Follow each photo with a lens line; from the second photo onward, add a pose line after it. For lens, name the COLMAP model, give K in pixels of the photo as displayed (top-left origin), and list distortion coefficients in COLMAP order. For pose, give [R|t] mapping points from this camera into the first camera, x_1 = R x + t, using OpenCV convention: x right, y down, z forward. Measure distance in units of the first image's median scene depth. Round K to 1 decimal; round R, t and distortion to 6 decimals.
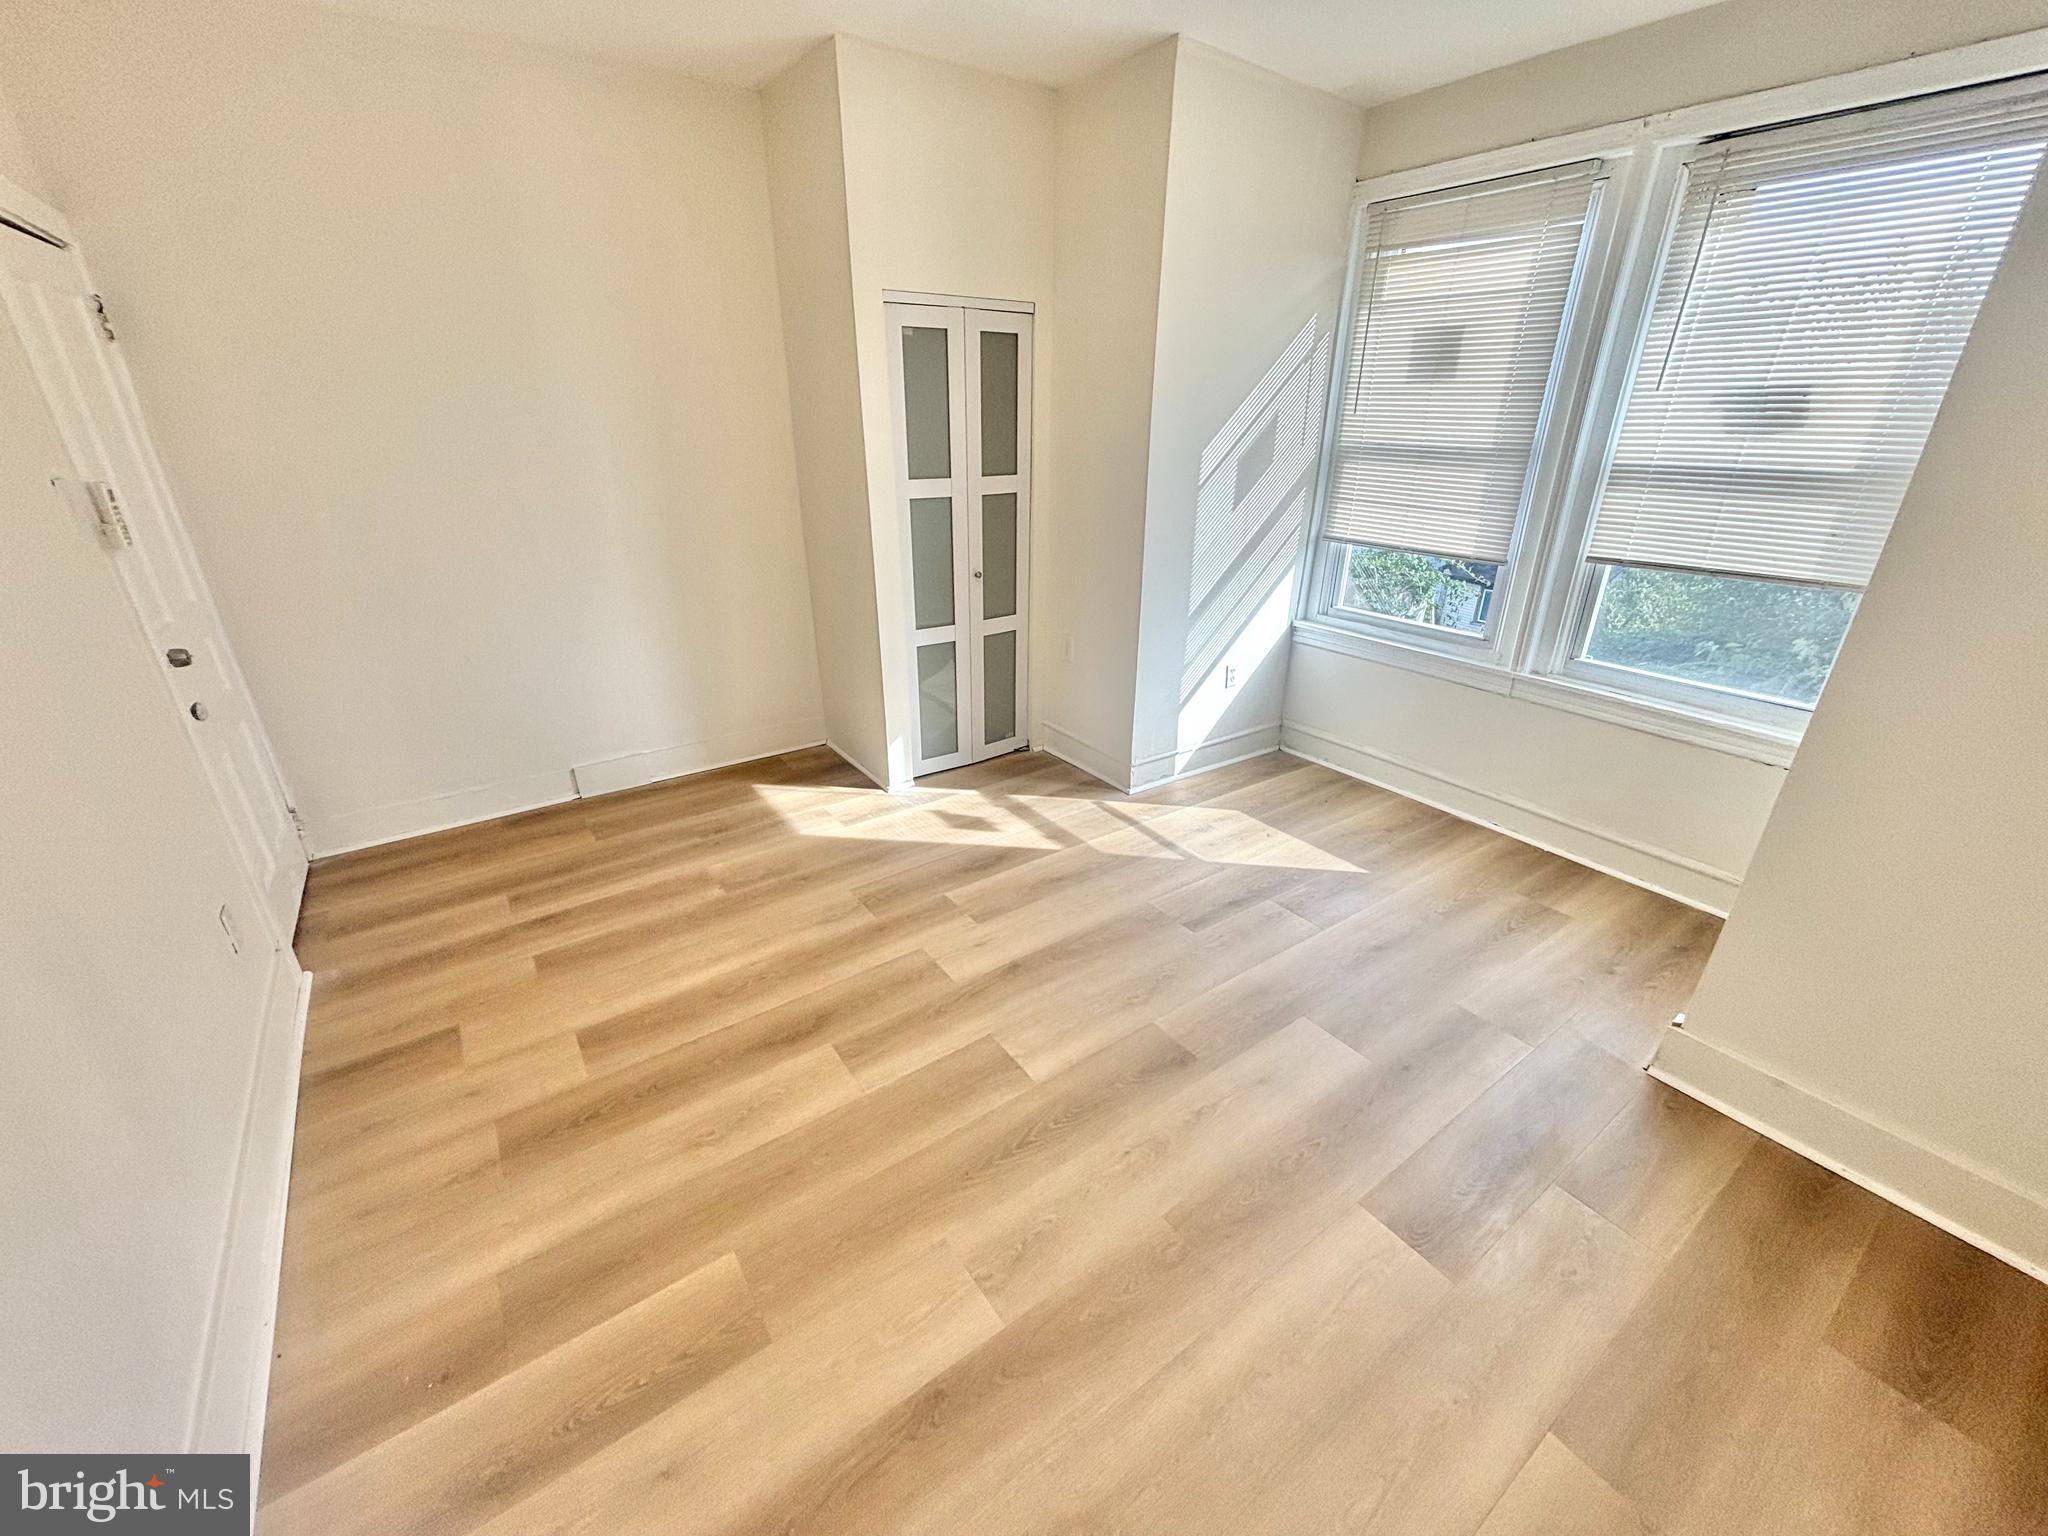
lens RADIAL K [[828.2, 0, 1025.8], [0, 828.2, 760.3], [0, 0, 1]] dist [0.004429, 0.000612]
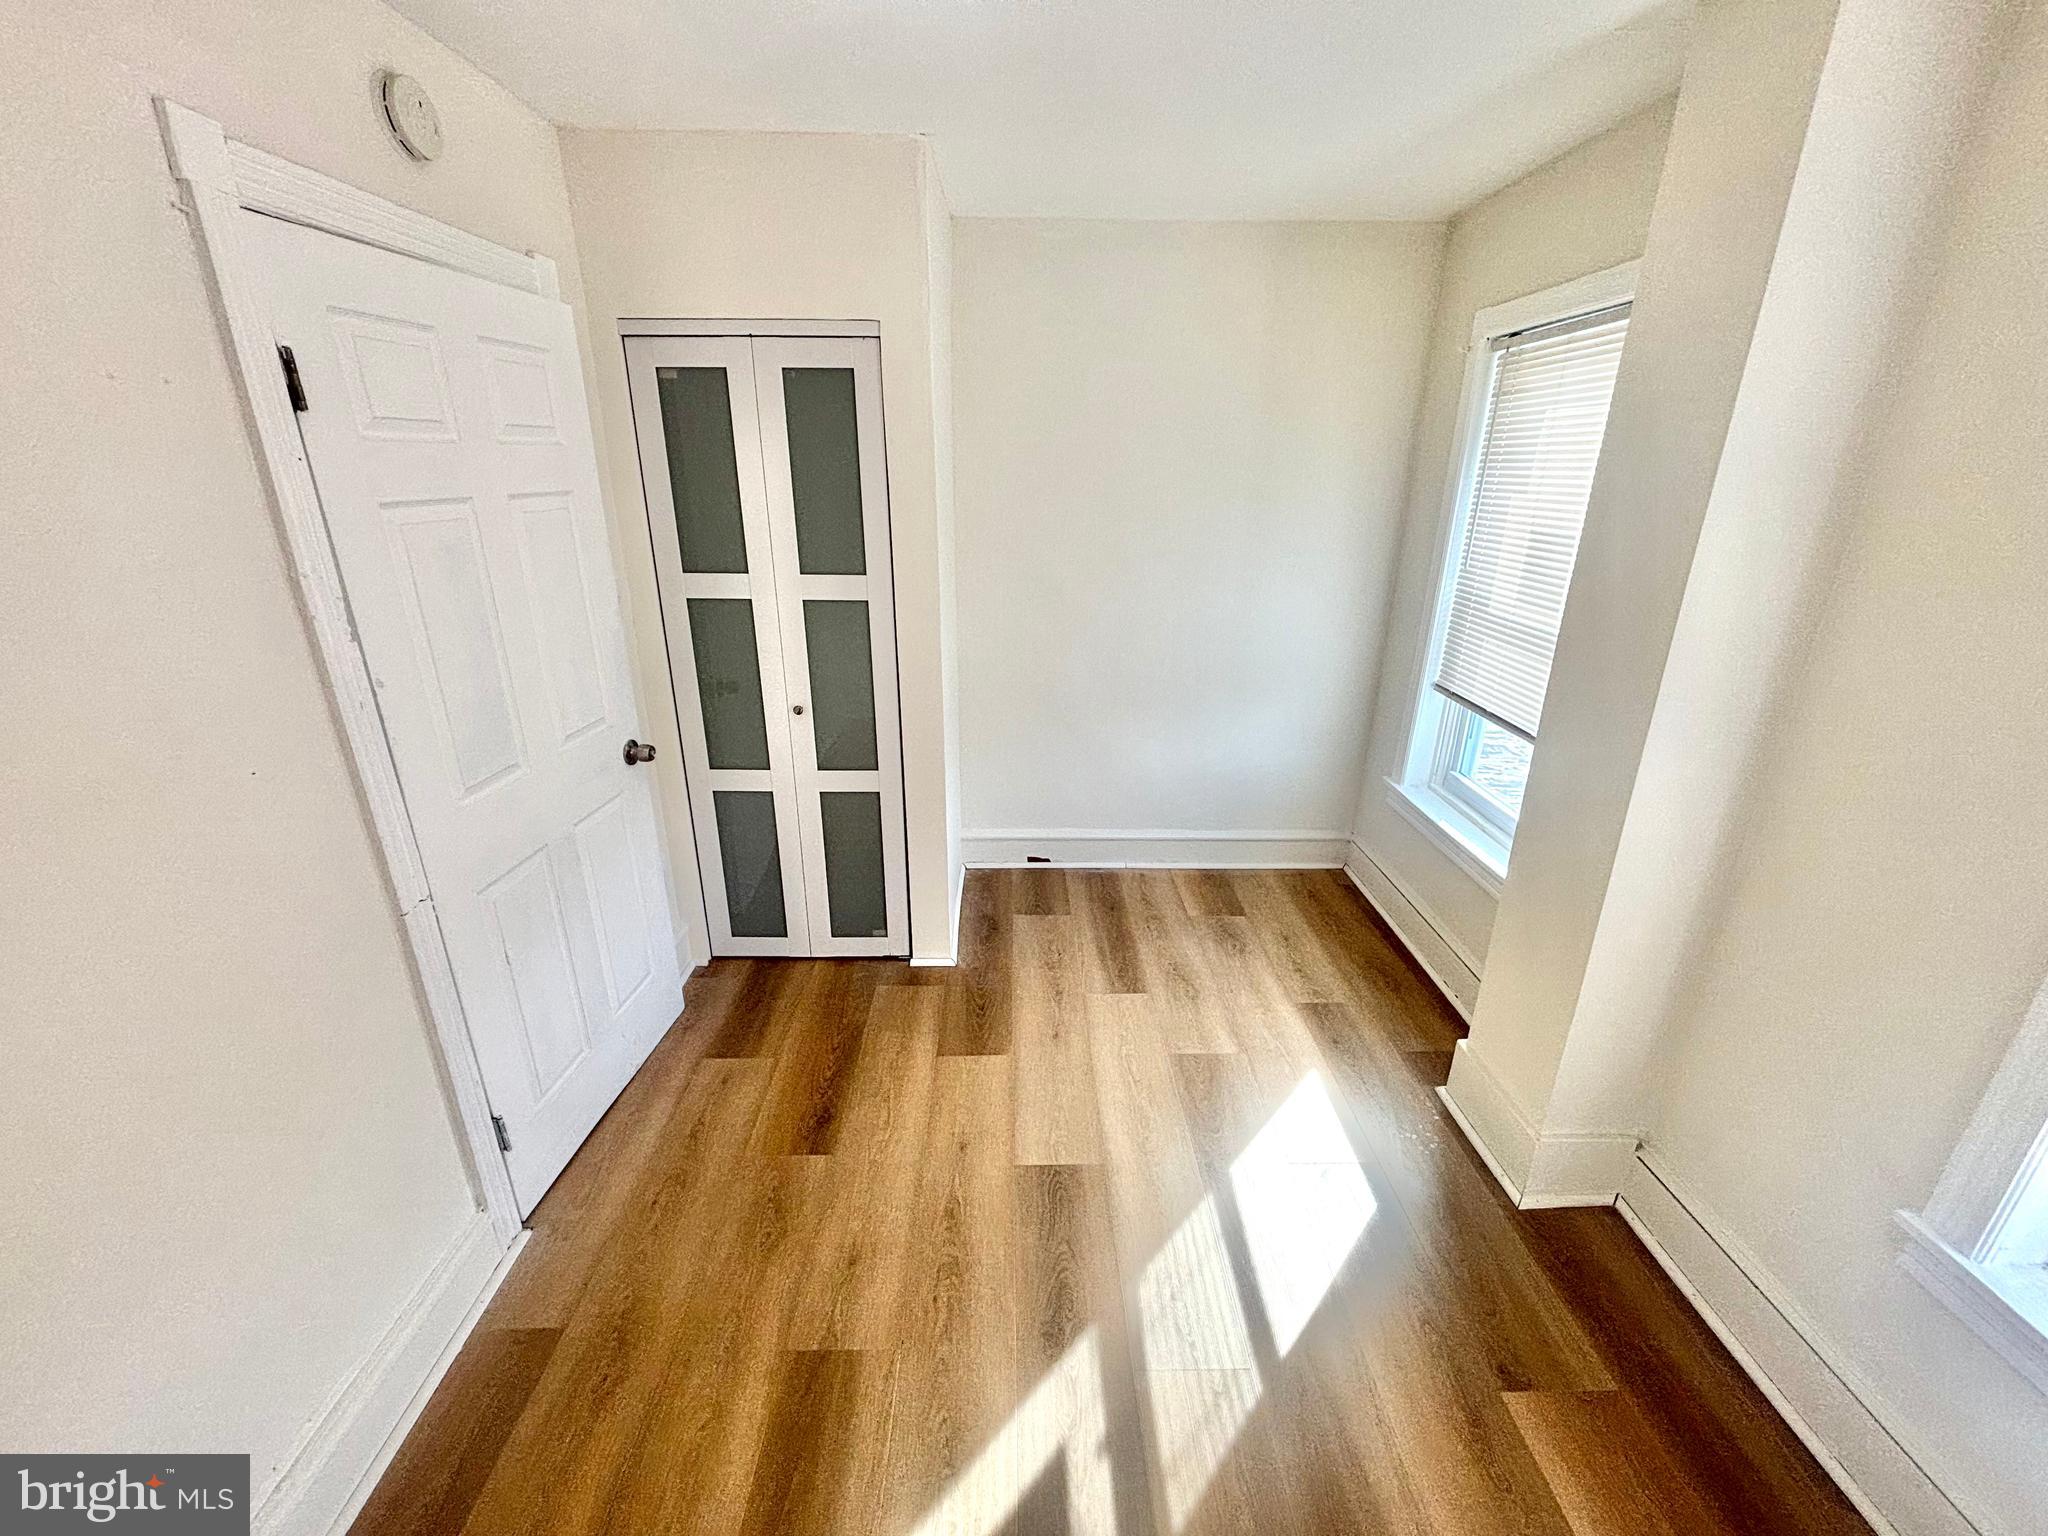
lens RADIAL K [[828.2, 0, 1031.6], [0, 828.2, 769.1], [0, 0, 1]] dist [0.004429, 0.000612]
pose [[0.819604, 0.197090, -0.537963, 0.509049], [-0.231733, 0.972774, 0.003335, -0.231428], [0.523974, 0.121931, 0.842962, 0.537388]]
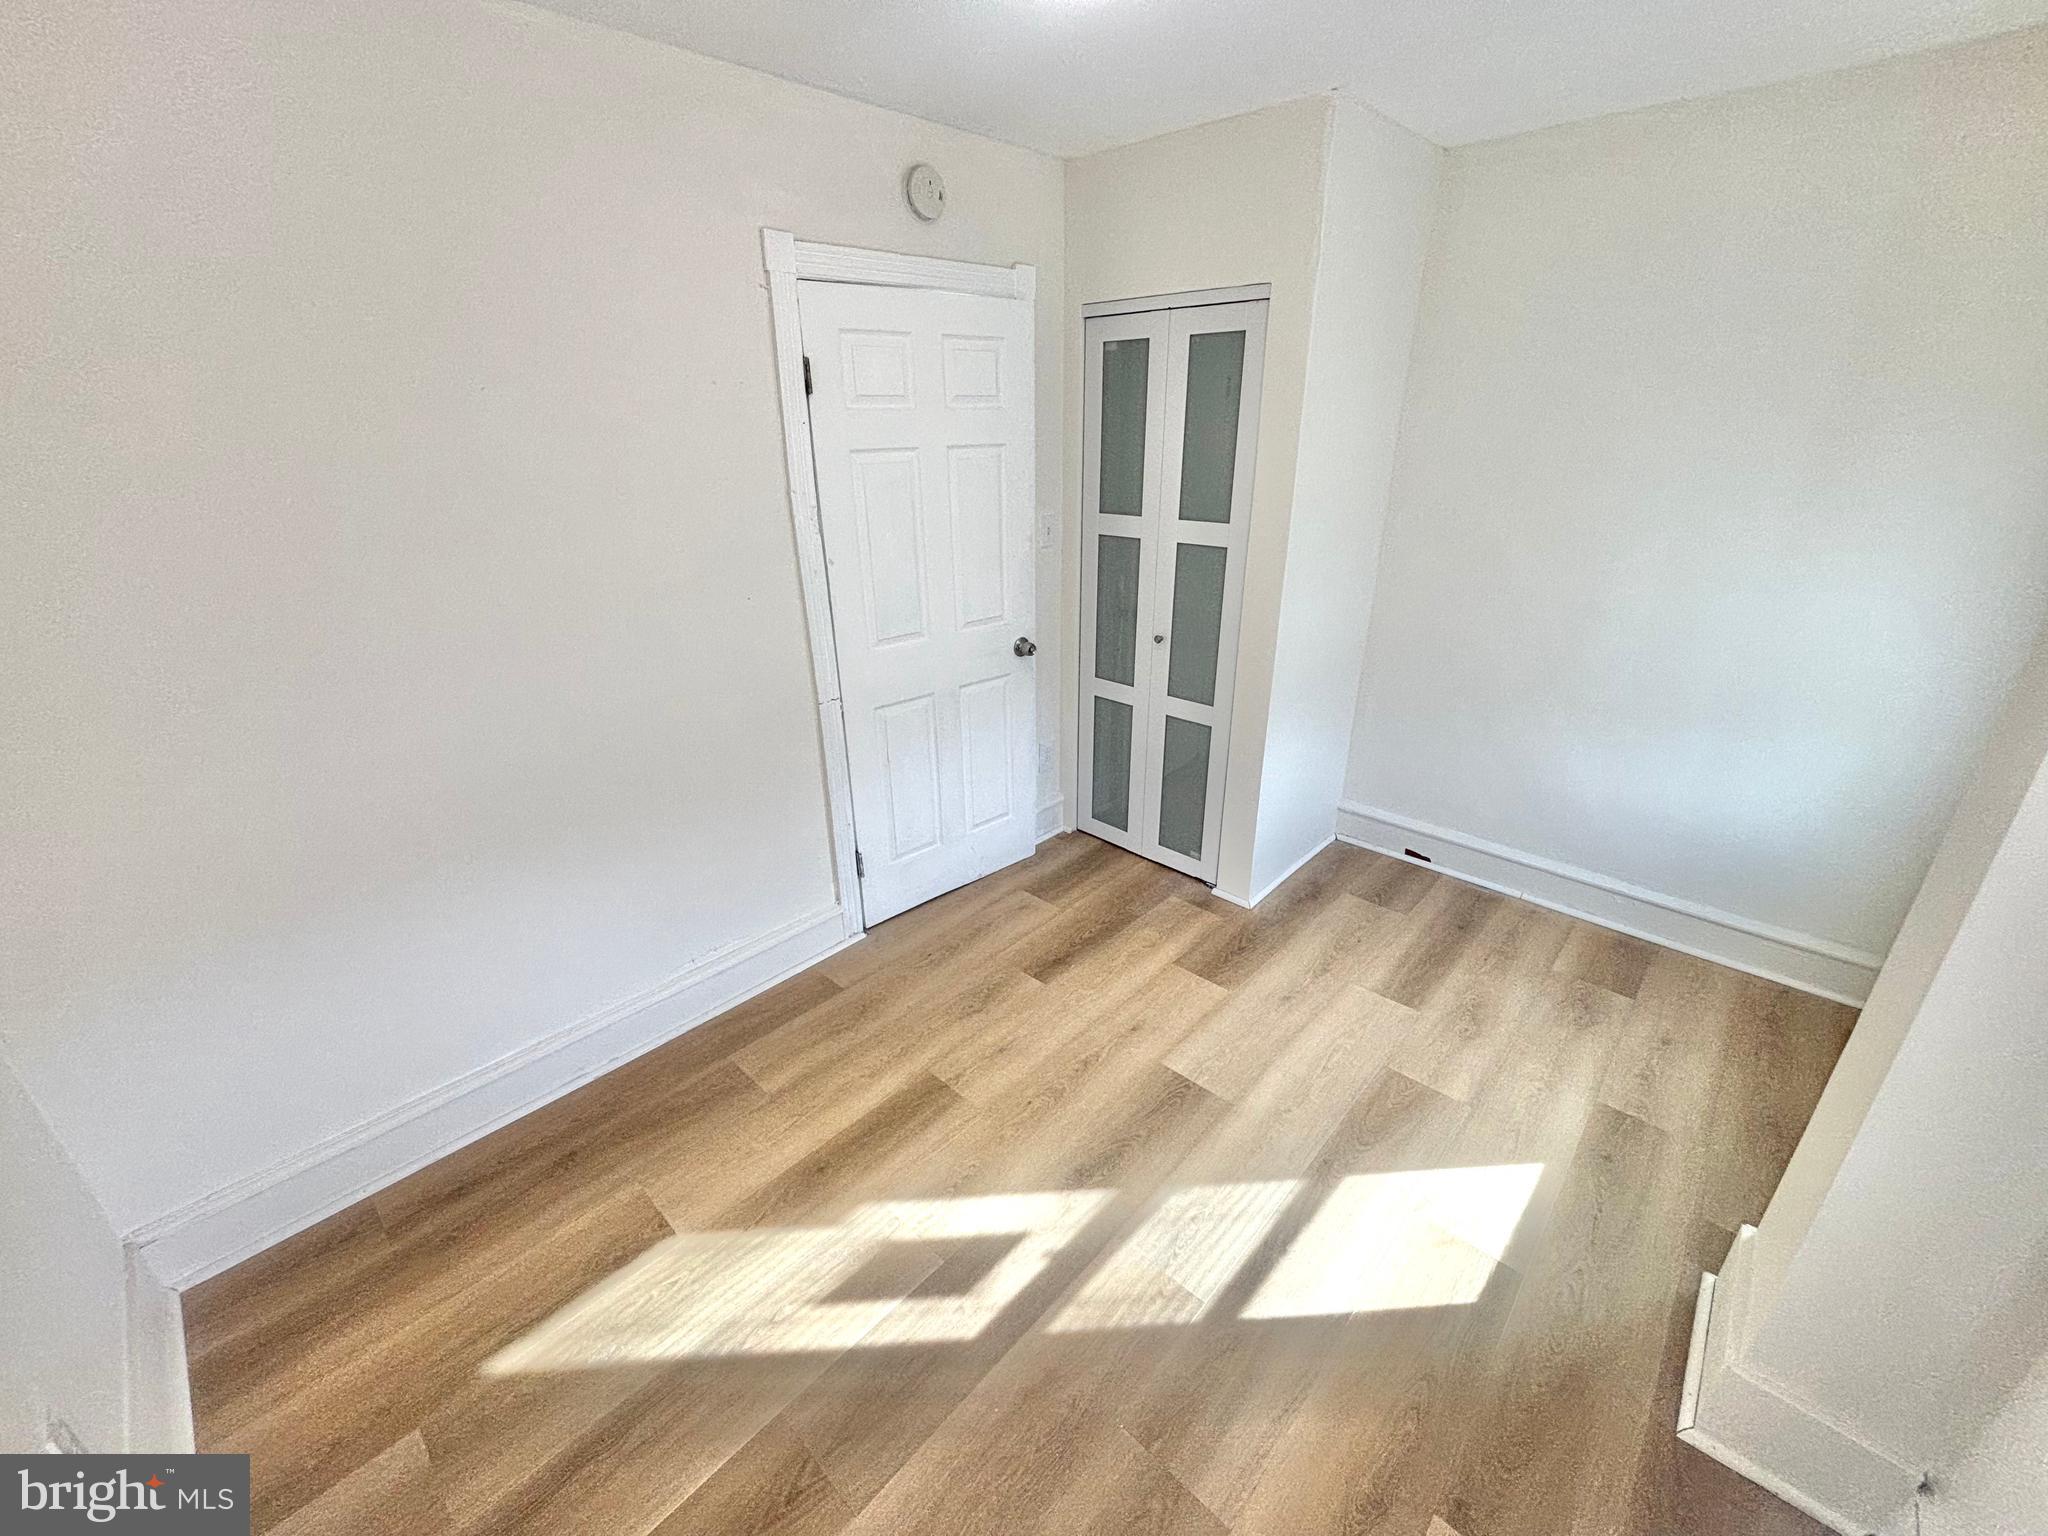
lens RADIAL K [[828.2, 0, 1026.4], [0, 828.2, 773.2], [0, 0, 1]] dist [0.004429, 0.000612]
pose [[0.188290, 0.377084, -0.906838, 0.725152], [-0.385989, 0.877464, 0.284726, -0.299573], [0.903083, 0.296418, 0.310768, 0.695708]]
